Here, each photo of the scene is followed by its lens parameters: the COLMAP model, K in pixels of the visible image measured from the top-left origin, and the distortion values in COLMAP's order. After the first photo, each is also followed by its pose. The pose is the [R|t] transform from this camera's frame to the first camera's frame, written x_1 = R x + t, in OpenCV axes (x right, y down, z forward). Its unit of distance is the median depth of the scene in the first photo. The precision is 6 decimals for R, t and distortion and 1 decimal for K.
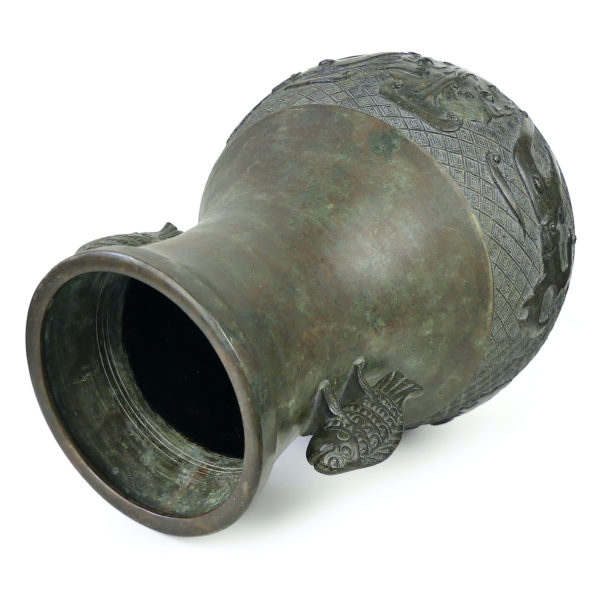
lens RADIAL K [[487.2, 0, 300.0], [0, 487.2, 300.0], [0, 0, 1]] dist [-0.065110, 0.030536]
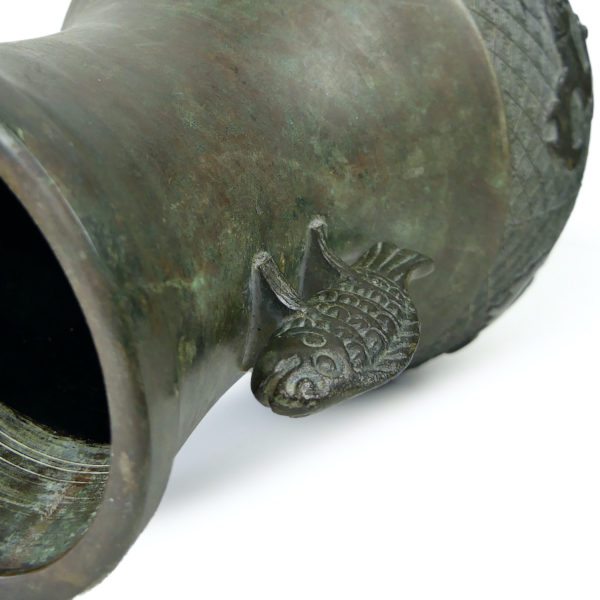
lens RADIAL K [[487.2, 0, 300.0], [0, 487.2, 300.0], [0, 0, 1]] dist [-0.065110, 0.030536]
pose [[0.976339, -0.200640, 0.080660, 0.036347], [0.206629, 0.975590, -0.074354, 0.250667], [-0.063773, 0.089261, 0.993965, 0.432502]]
